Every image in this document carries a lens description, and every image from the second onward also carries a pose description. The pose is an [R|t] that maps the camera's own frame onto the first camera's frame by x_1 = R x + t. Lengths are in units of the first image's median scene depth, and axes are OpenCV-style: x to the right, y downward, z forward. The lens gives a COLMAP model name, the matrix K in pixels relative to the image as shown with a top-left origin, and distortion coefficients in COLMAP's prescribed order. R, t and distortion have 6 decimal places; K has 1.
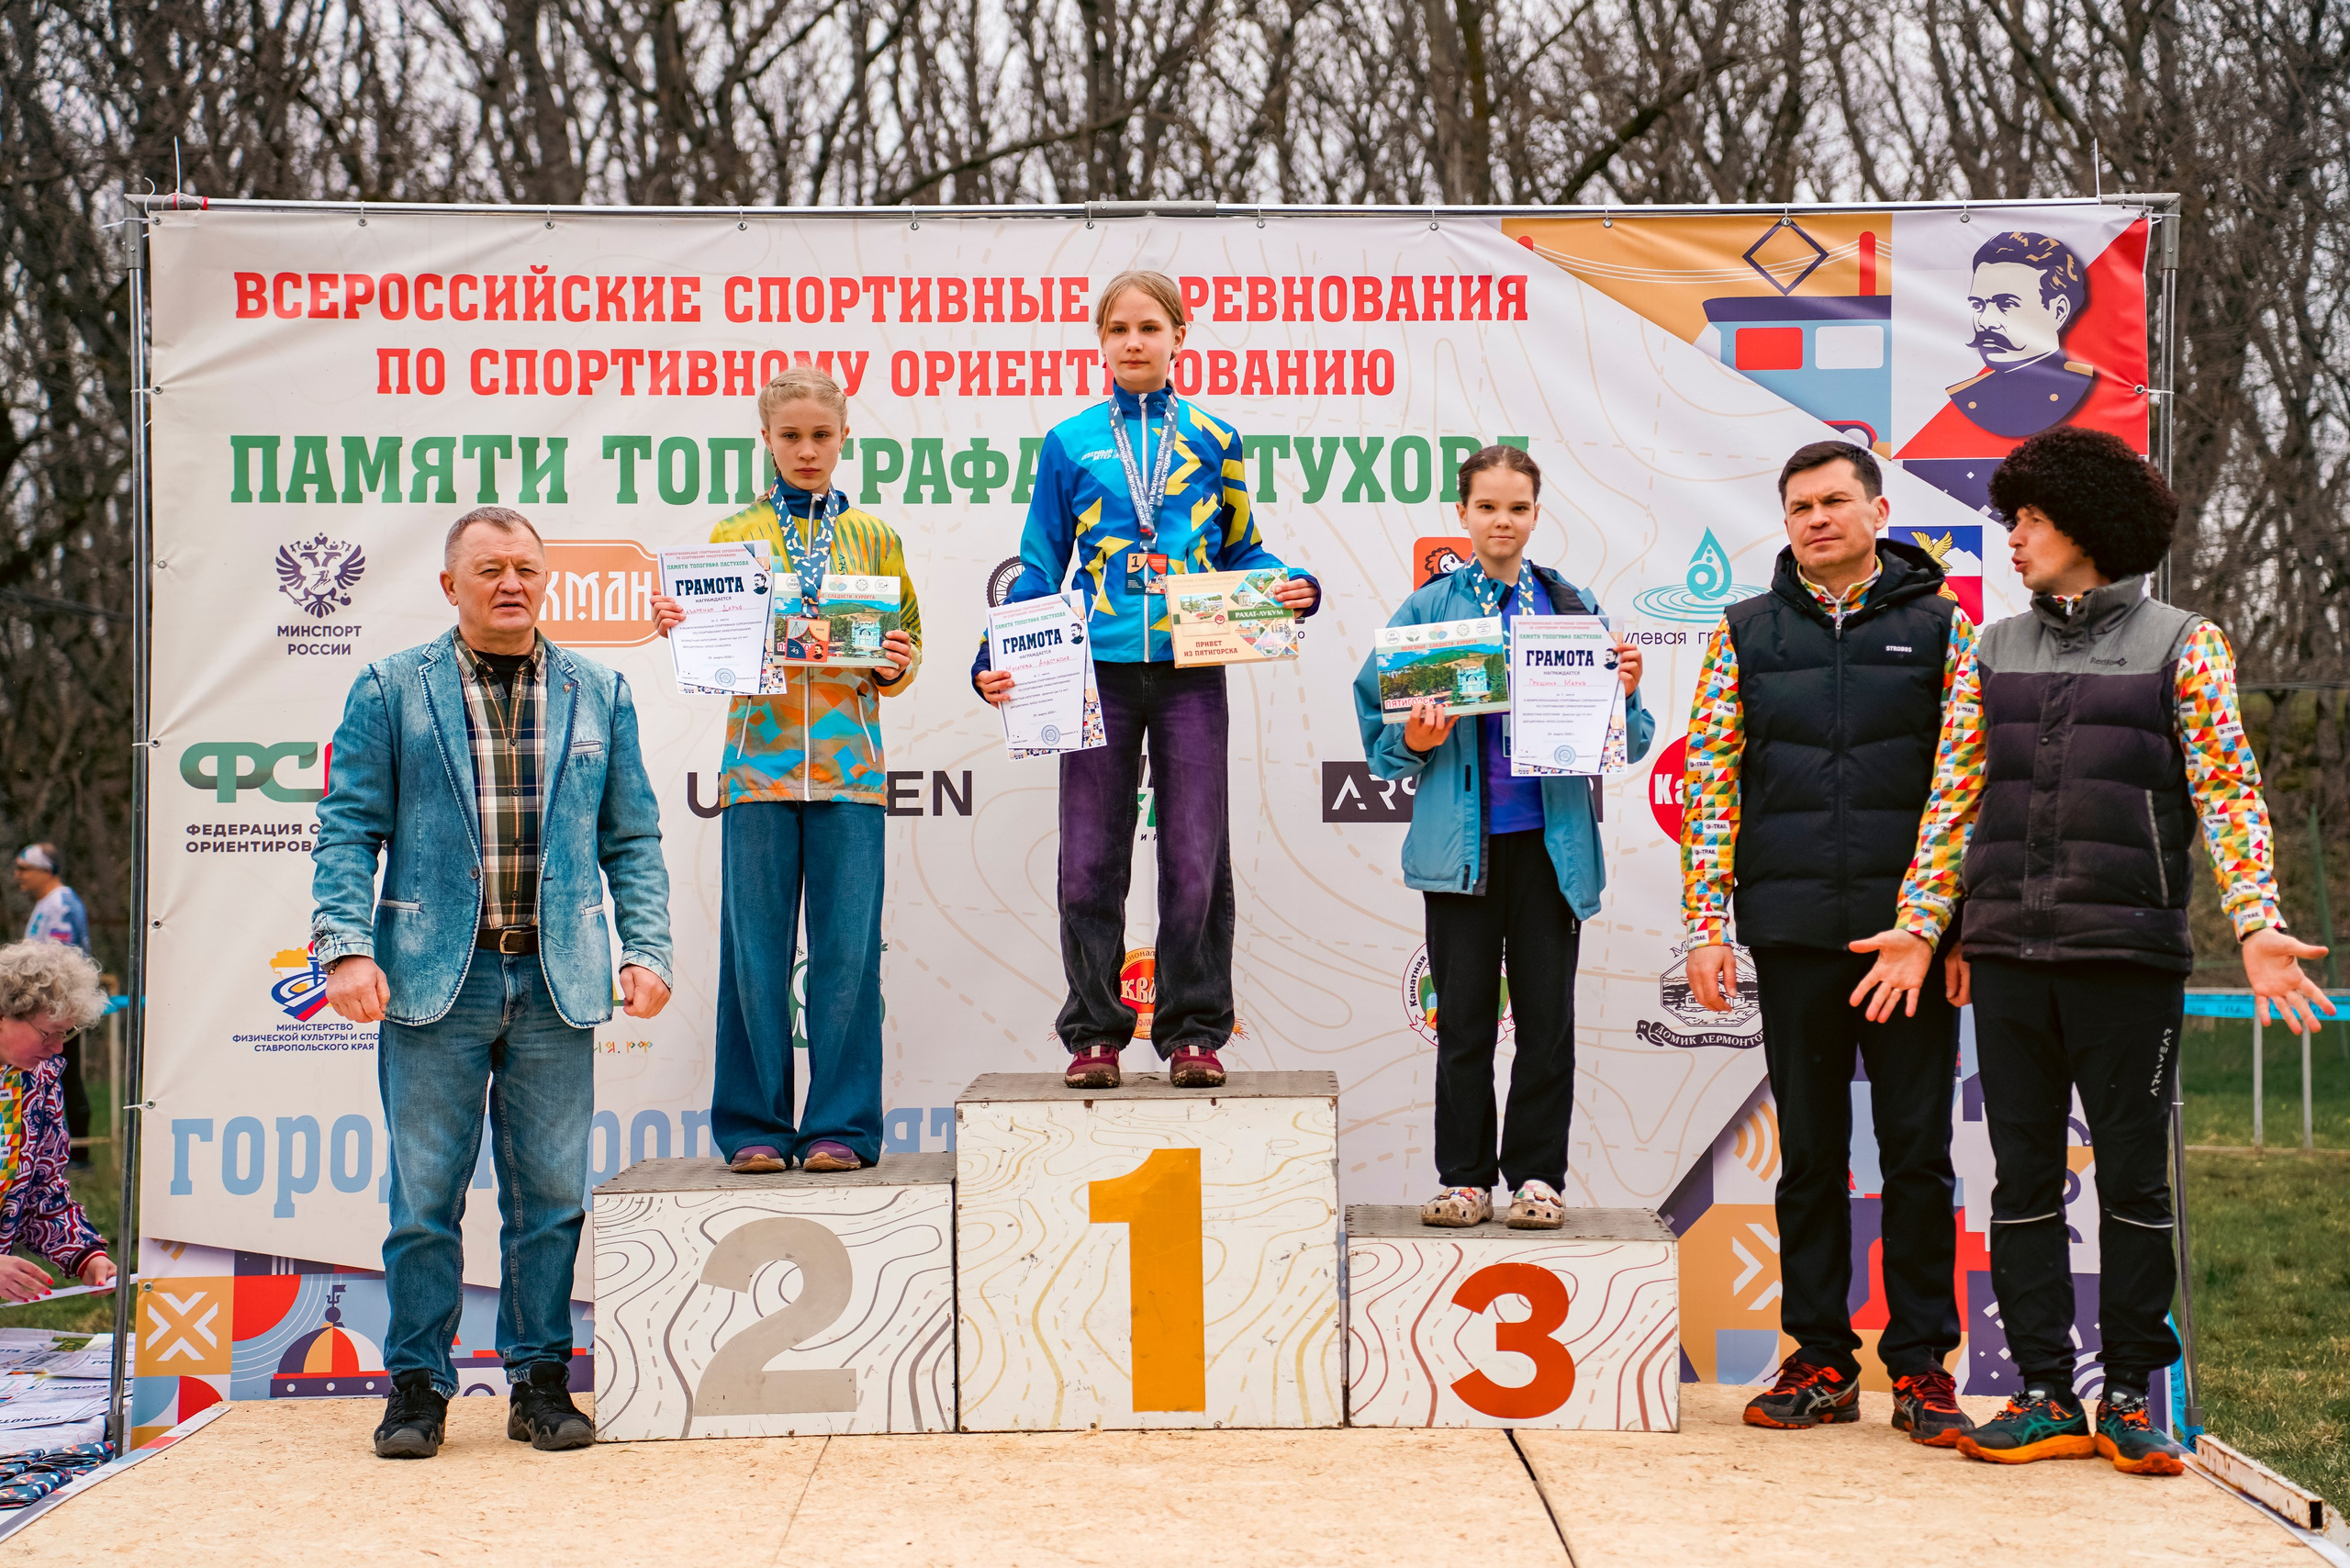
lens RADIAL K [[4593.6, 0, 1188.7], [0, 4593.6, 779.0], [0, 0, 1]] dist [0.466620, 0.000000]
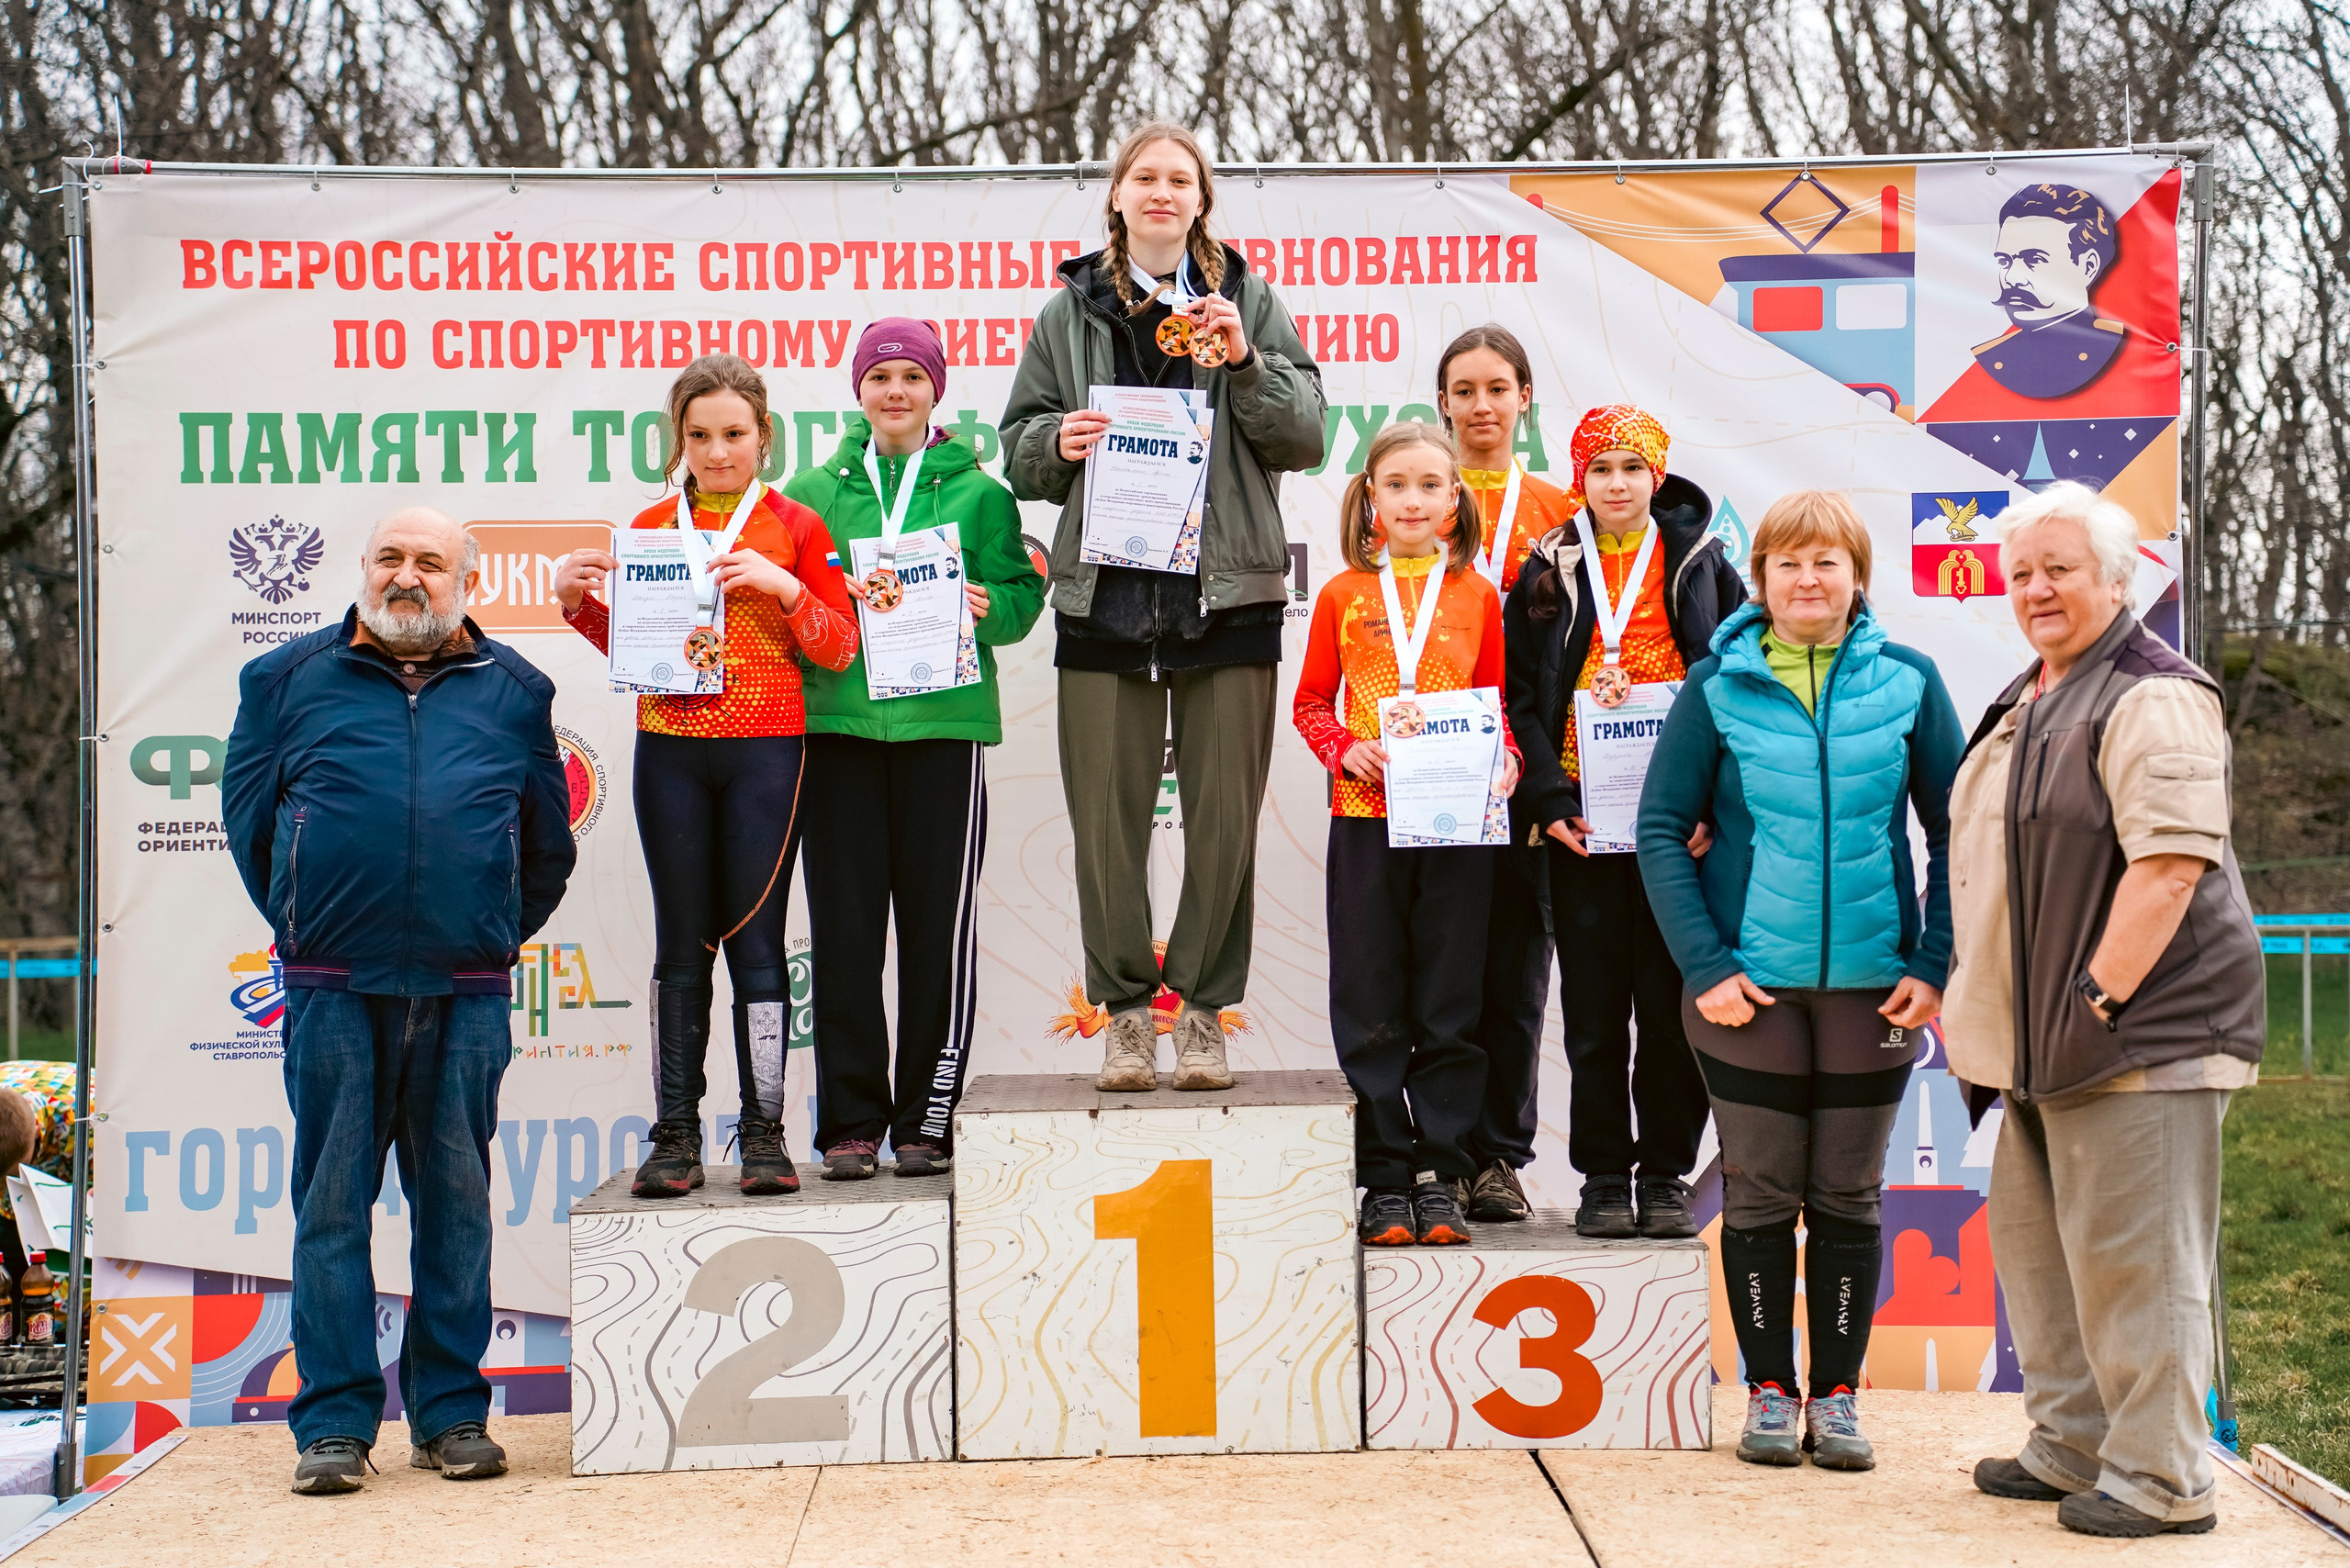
lens RADIAL K [[4149.1, 0, 1204.6], [0, 4149.1, 765.1], [0, 0, 1]] dist [0.431031, 0.000000]
pose [[0.999754, -0.010426, 0.019559, -0.013726], [0.010156, 0.999852, 0.013867, -0.011545], [-0.019700, -0.013665, 0.999713, 0.129897]]
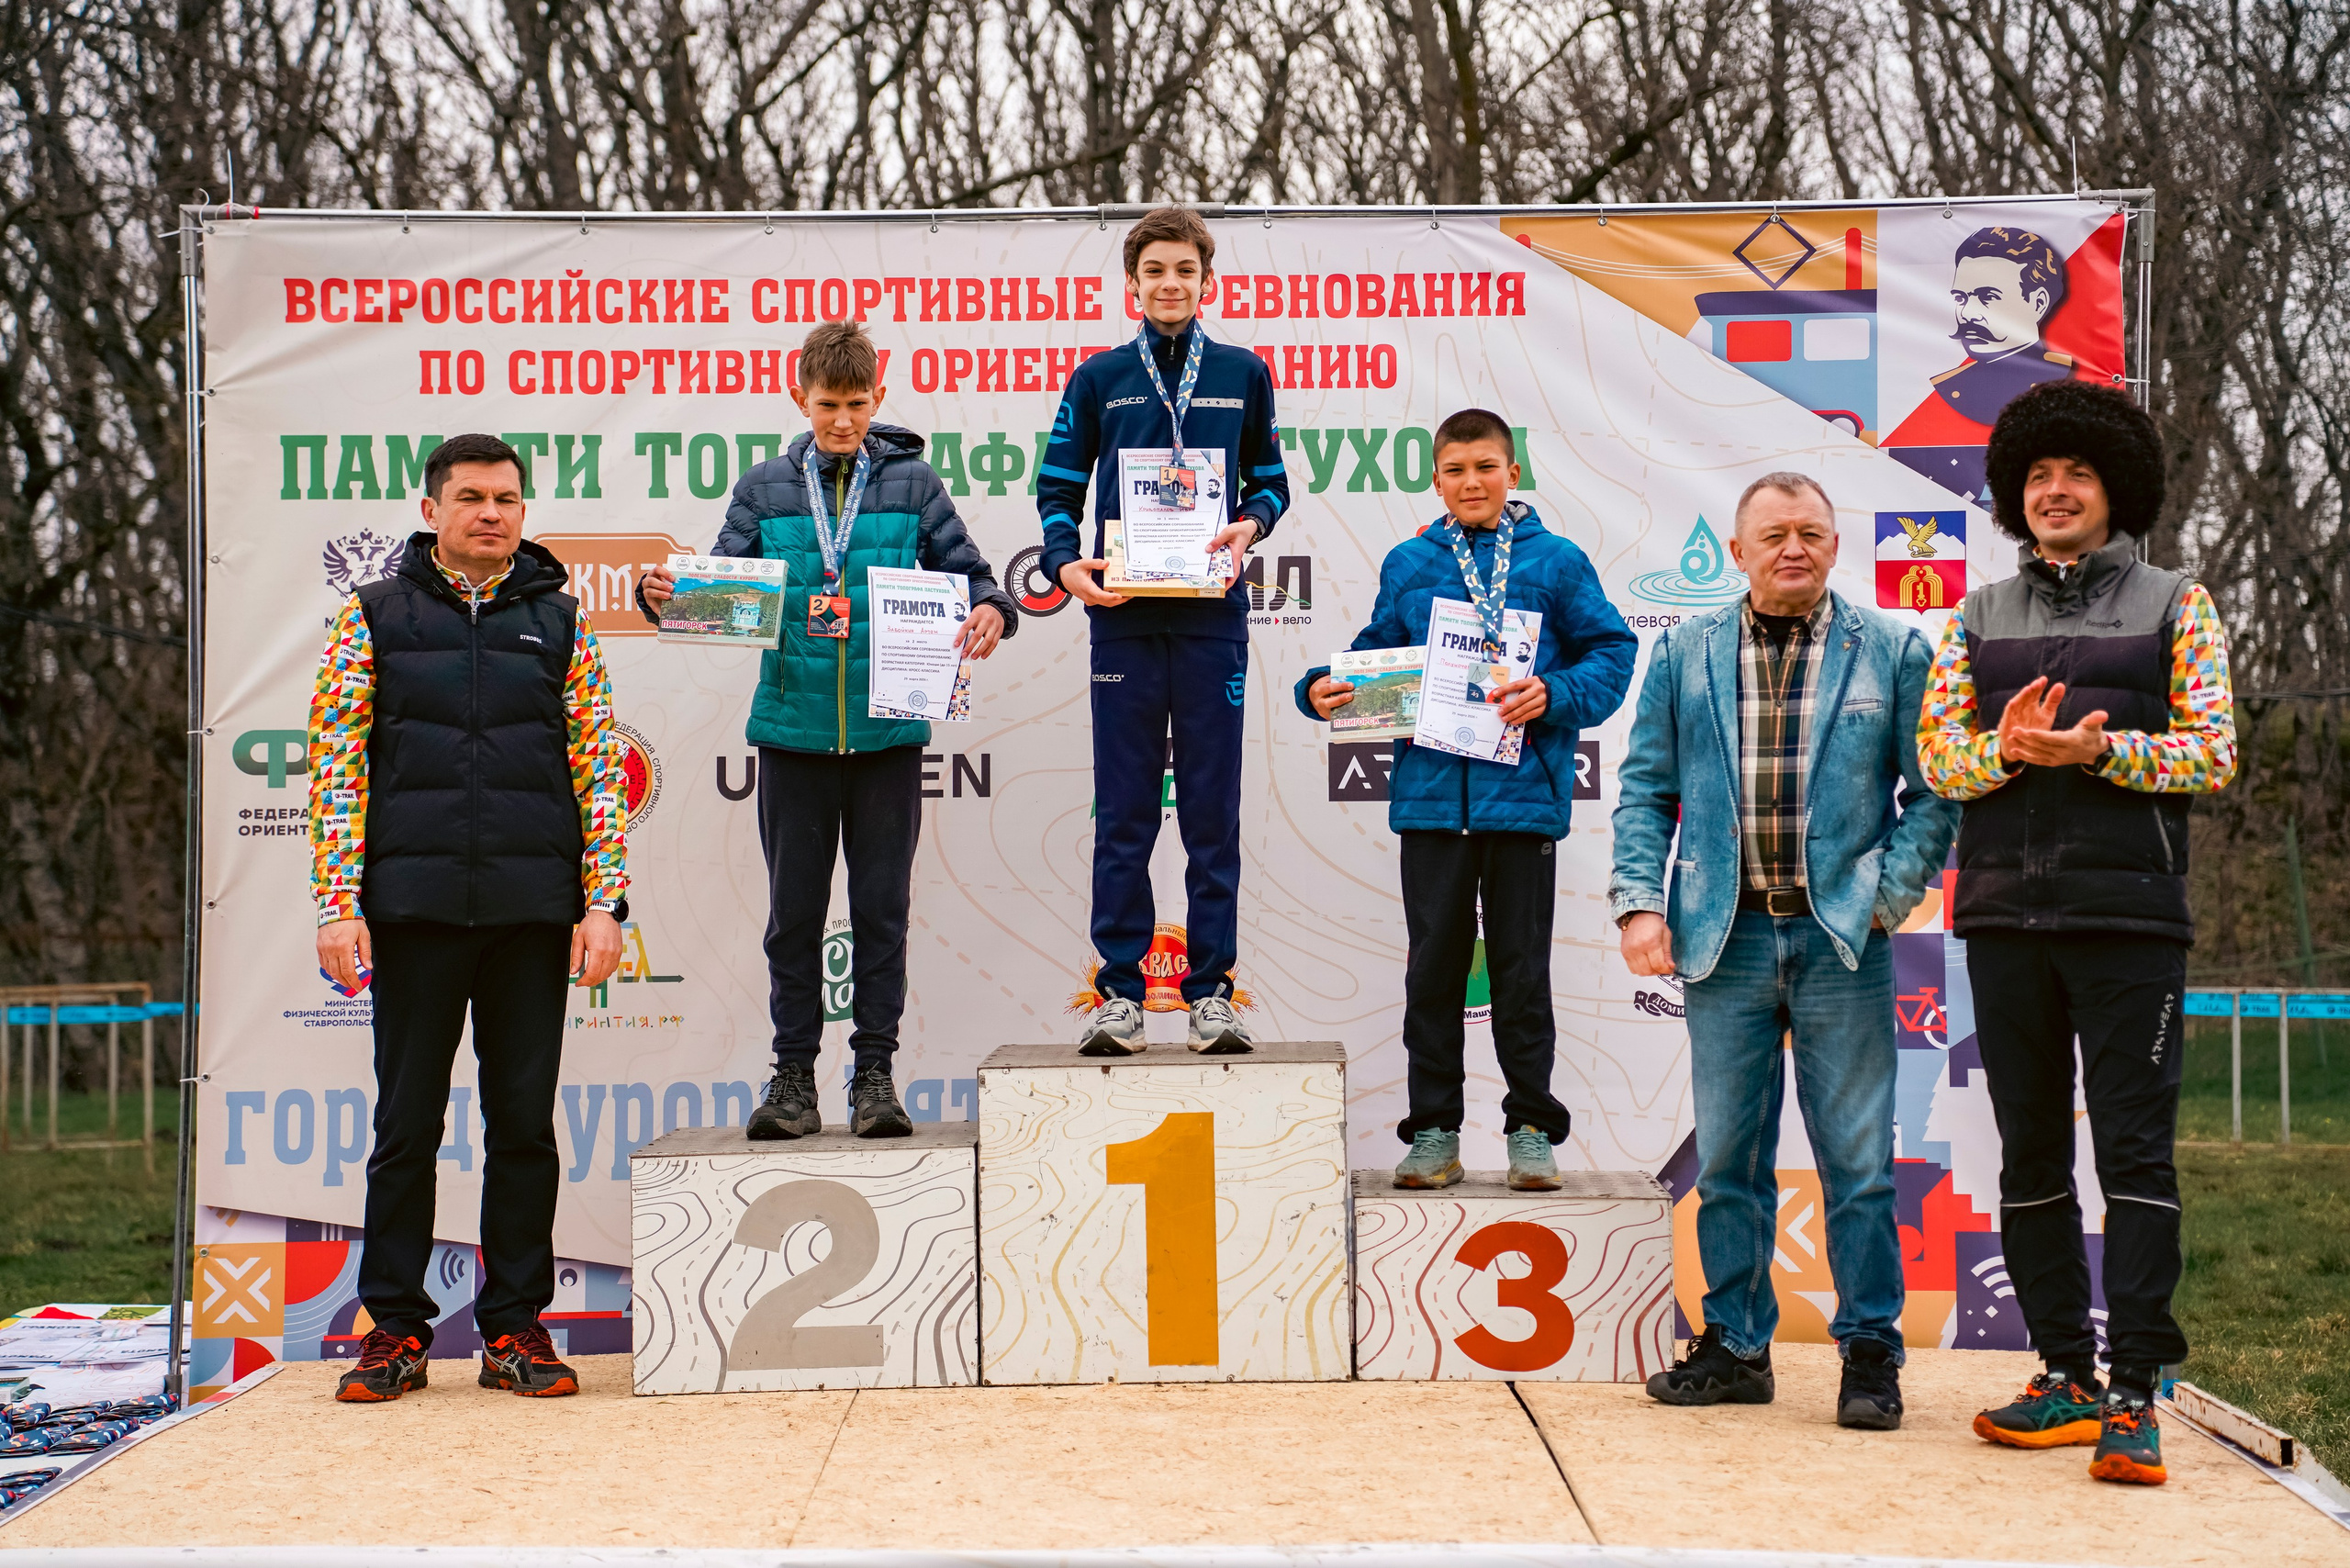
lens RADIAL K [[4535.3, 0, 1142.2], [0, 4535.3, 753.2], [0, 0, 1]] dist [0.418787, 0.000000]
pose [[0.999950, -0.004543, -0.008901, -0.003865], [0.004433, 0.999915, -0.012294, 0.010922], [0.008956, 0.012254, 0.999885, -0.021545]]
